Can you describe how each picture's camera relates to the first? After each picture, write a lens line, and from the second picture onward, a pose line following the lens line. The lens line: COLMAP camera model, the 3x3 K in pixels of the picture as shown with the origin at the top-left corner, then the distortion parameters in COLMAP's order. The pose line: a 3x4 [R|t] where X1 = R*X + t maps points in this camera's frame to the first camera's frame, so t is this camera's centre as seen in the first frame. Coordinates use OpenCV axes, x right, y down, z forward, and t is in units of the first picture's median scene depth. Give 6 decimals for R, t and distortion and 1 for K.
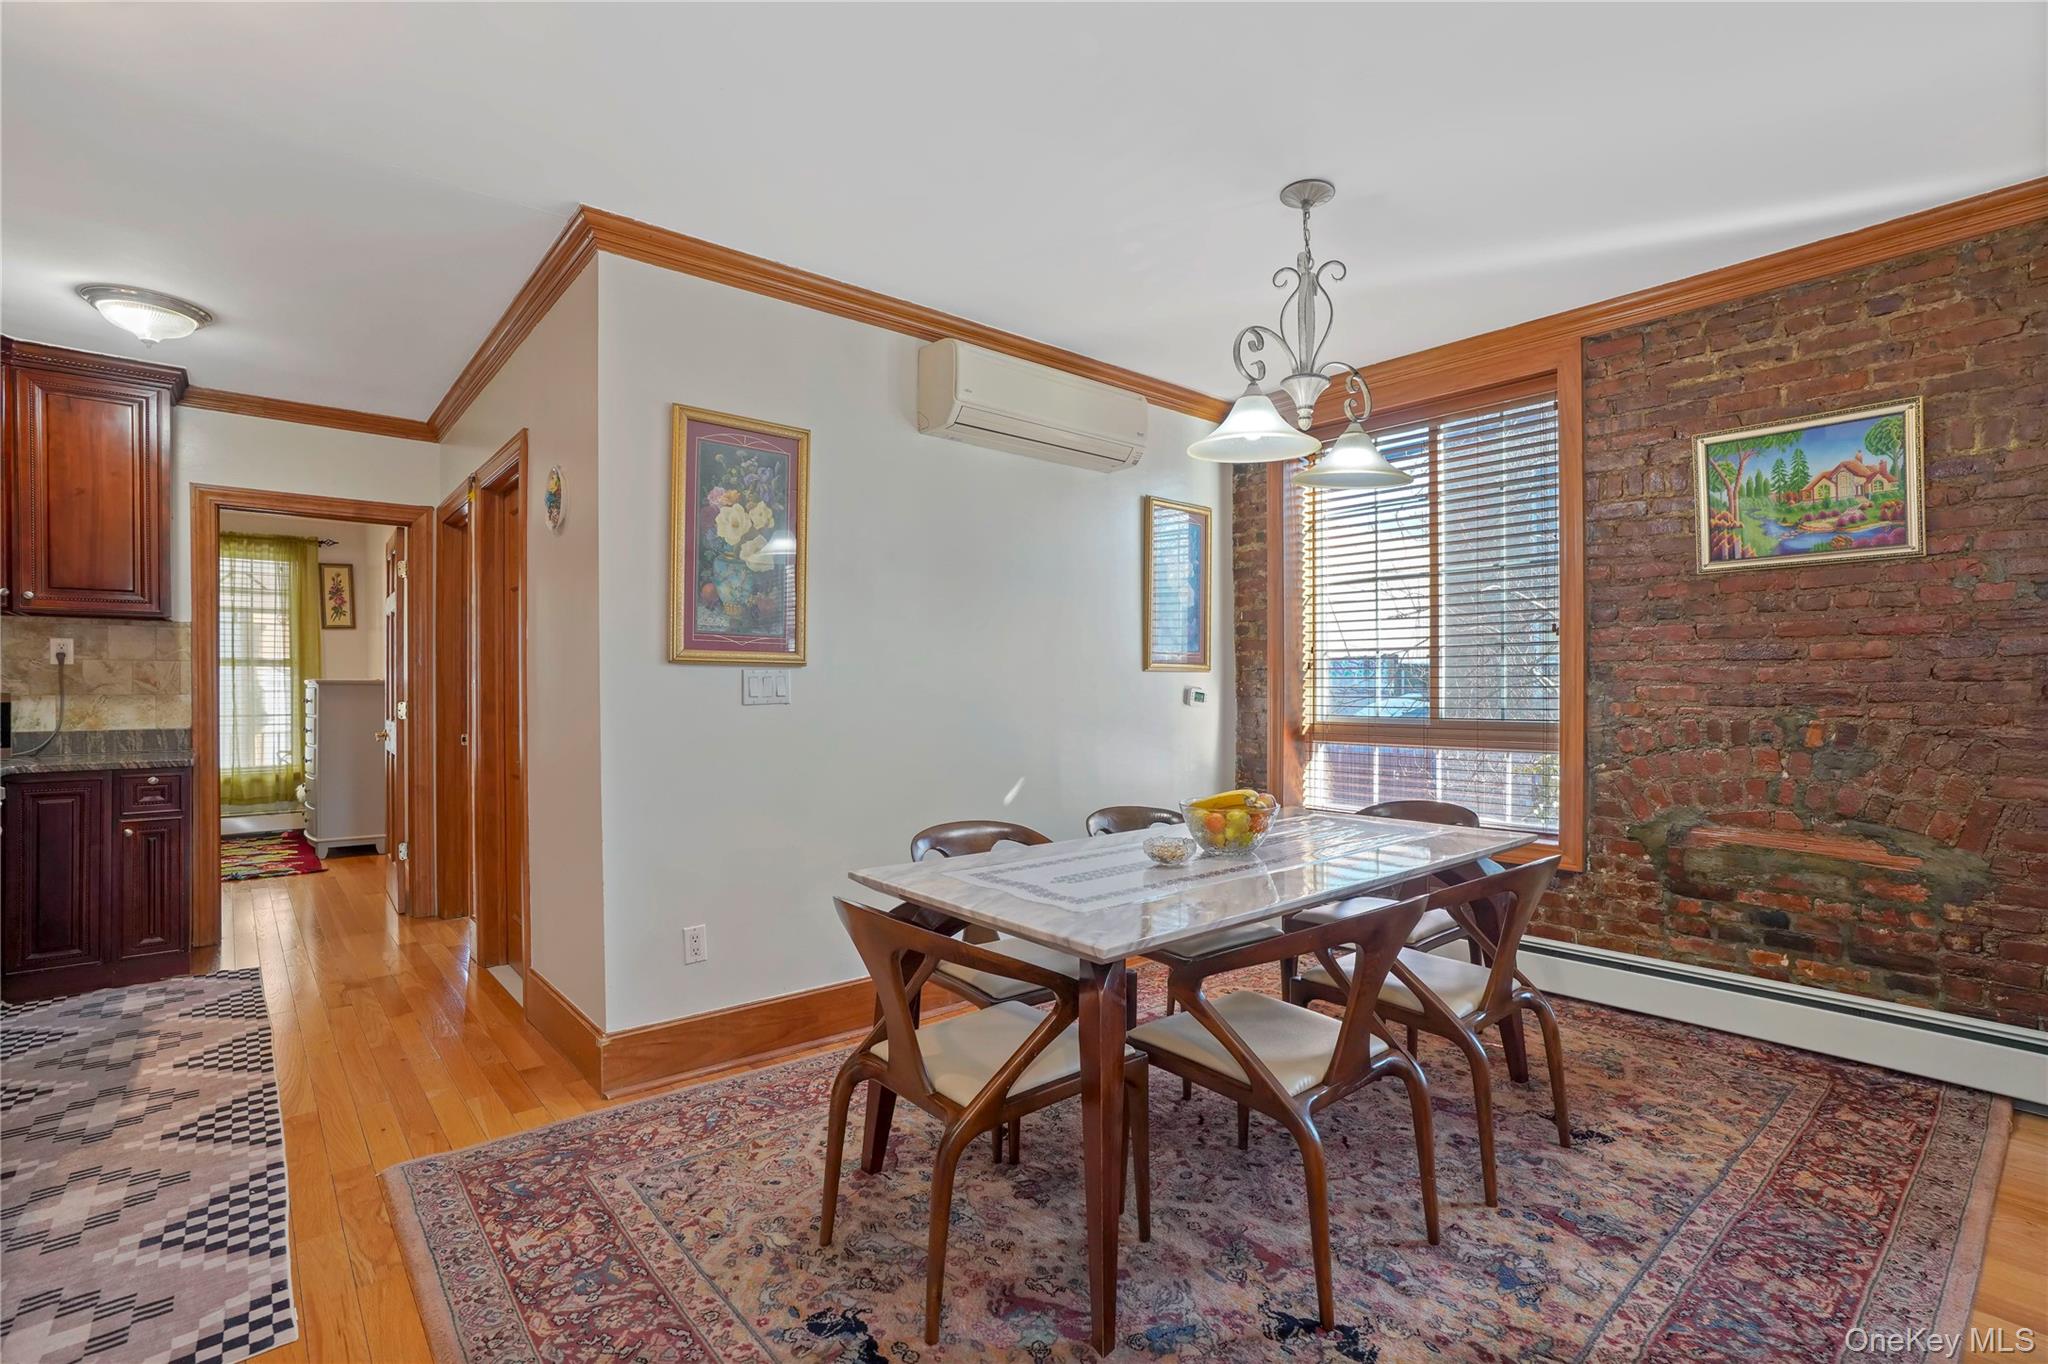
lens RADIAL K [[939.9, 0, 1040.9], [0, 939.9, 690.6], [0, 0, 1]] dist [-0.058330, 0.028060]
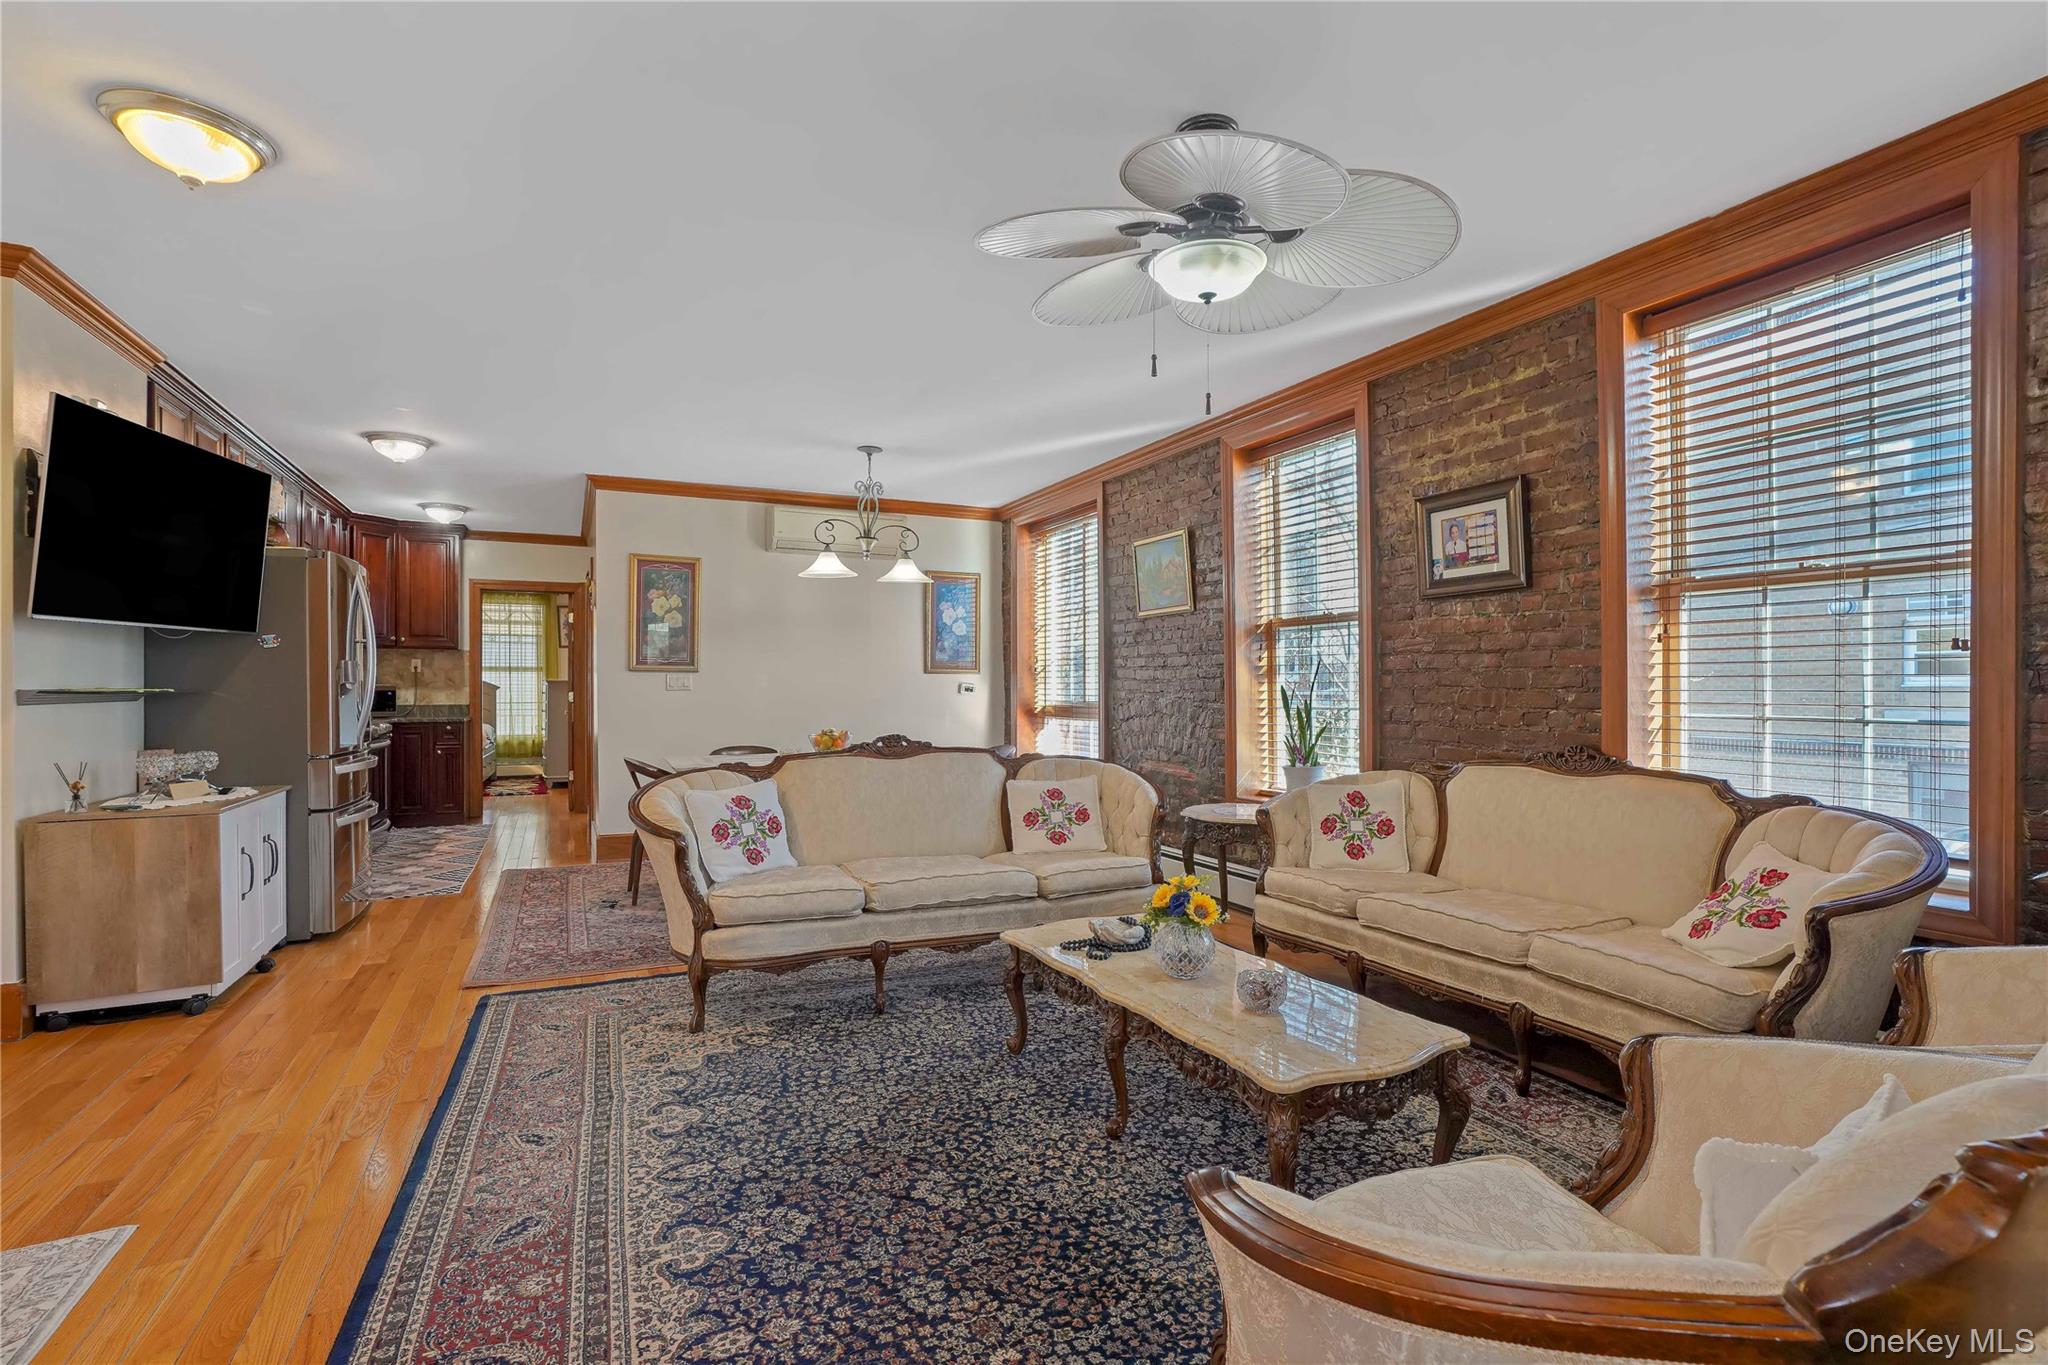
lens RADIAL K [[945.4, 0, 1041.0], [0, 945.4, 690.9], [0, 0, 1]] dist [-0.056224, 0.025609]
pose [[0.968427, 0.001591, -0.249291, 0.934611], [-0.001997, 0.999997, -0.001378, 0.015754], [0.249288, 0.001832, 0.968428, -0.772580]]
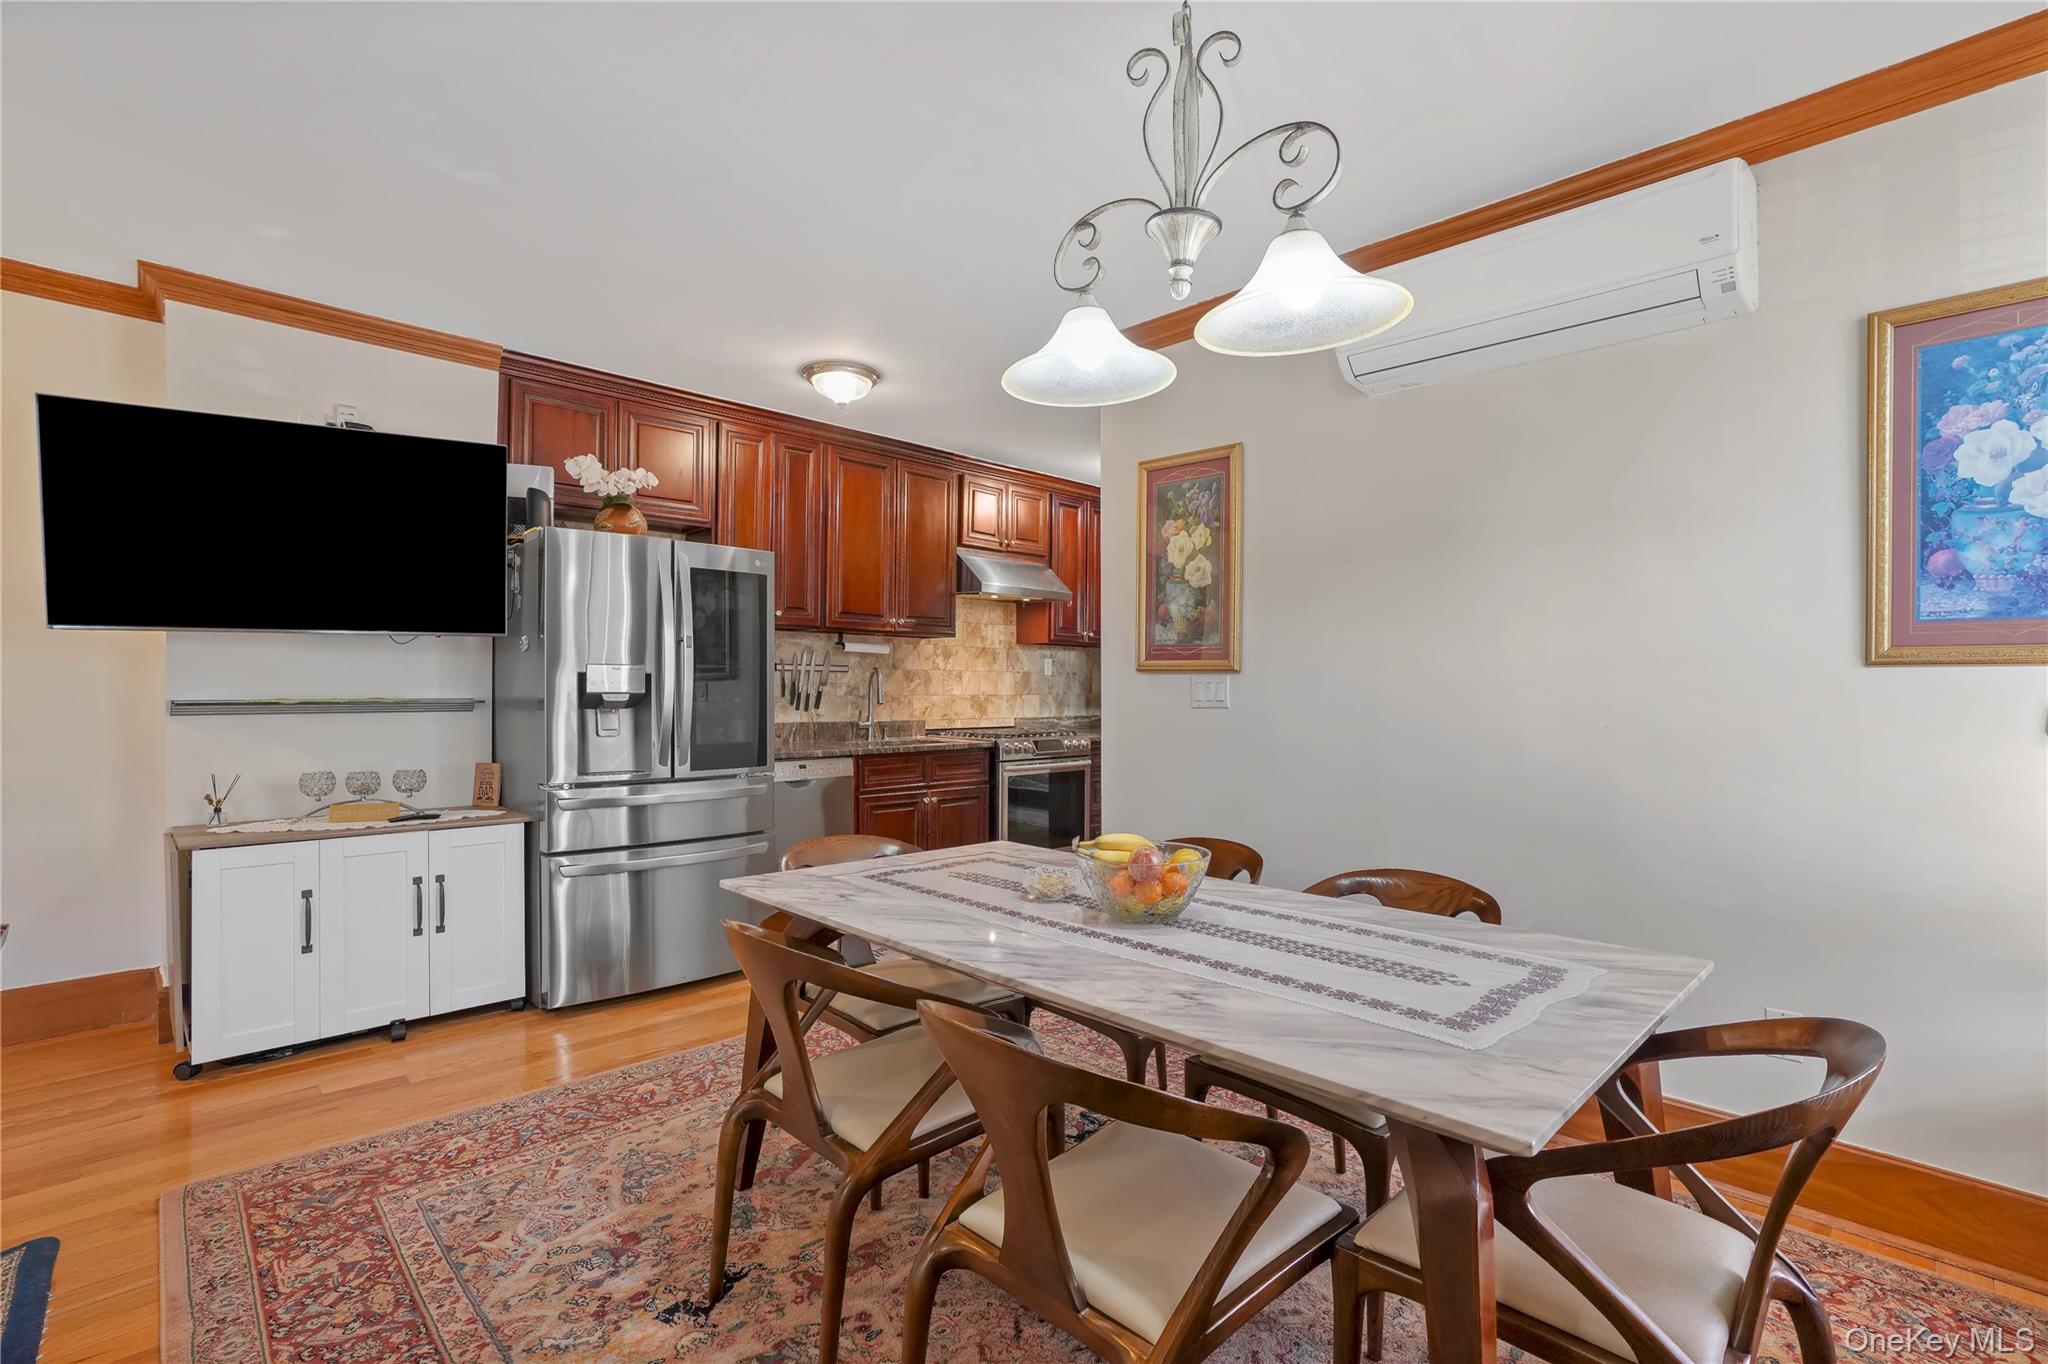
lens RADIAL K [[945.4, 0, 1041.0], [0, 945.4, 690.4], [0, 0, 1]] dist [-0.056224, 0.025609]
pose [[0.068915, 0.002824, -0.997619, 0.713912], [-0.010729, 0.999940, 0.002090, -0.005566], [0.997565, 0.010560, 0.068941, 0.660531]]
